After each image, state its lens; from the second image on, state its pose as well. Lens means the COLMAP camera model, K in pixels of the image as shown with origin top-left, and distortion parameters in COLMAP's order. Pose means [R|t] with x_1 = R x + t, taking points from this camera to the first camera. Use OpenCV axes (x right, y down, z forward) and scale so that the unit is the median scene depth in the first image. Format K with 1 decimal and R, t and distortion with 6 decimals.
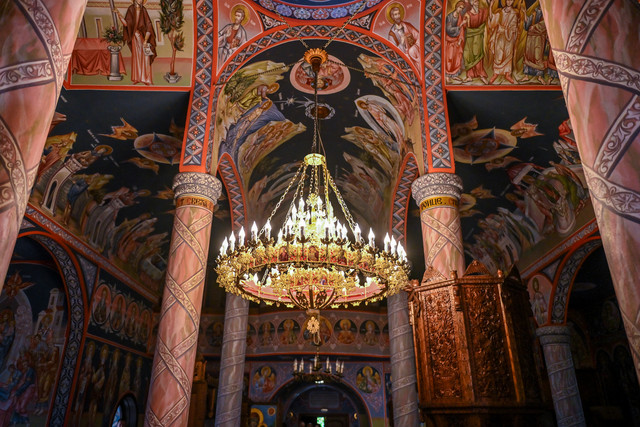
lens RADIAL K [[447.1, 0, 314.9], [0, 447.1, 212.1], [0, 0, 1]] dist [-0.000847, -0.001705]
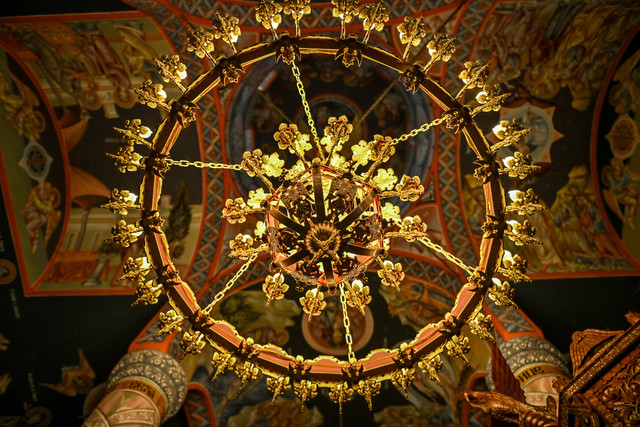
lens RADIAL K [[431.0, 0, 327.1], [0, 431.0, 249.3], [0, 0, 1]] dist [0.001138, -0.000283]
pose [[0.999495, -0.031503, -0.004182, -0.000268], [0.015987, 0.612191, -0.790548, 0.303913], [0.027465, 0.790082, 0.612386, 0.463046]]
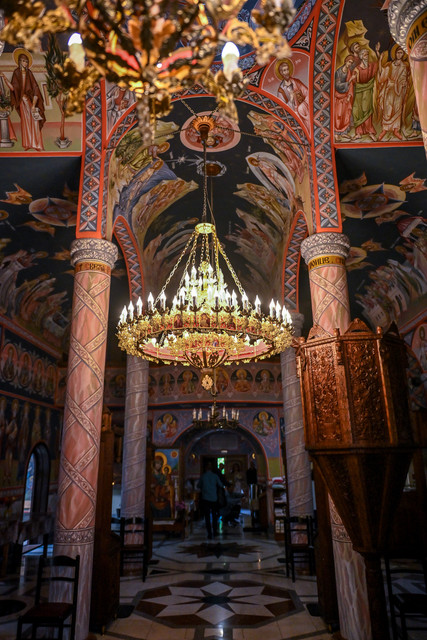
lens RADIAL K [[447.1, 0, 213.5], [0, 447.1, 320.0], [0, 0, 1]] dist [-0.000847, -0.001705]
pose [[0.999679, -0.025312, 0.000997, 0.008620], [0.024964, 0.991074, 0.130957, -0.027525], [-0.004303, -0.130890, 0.991388, -0.049974]]
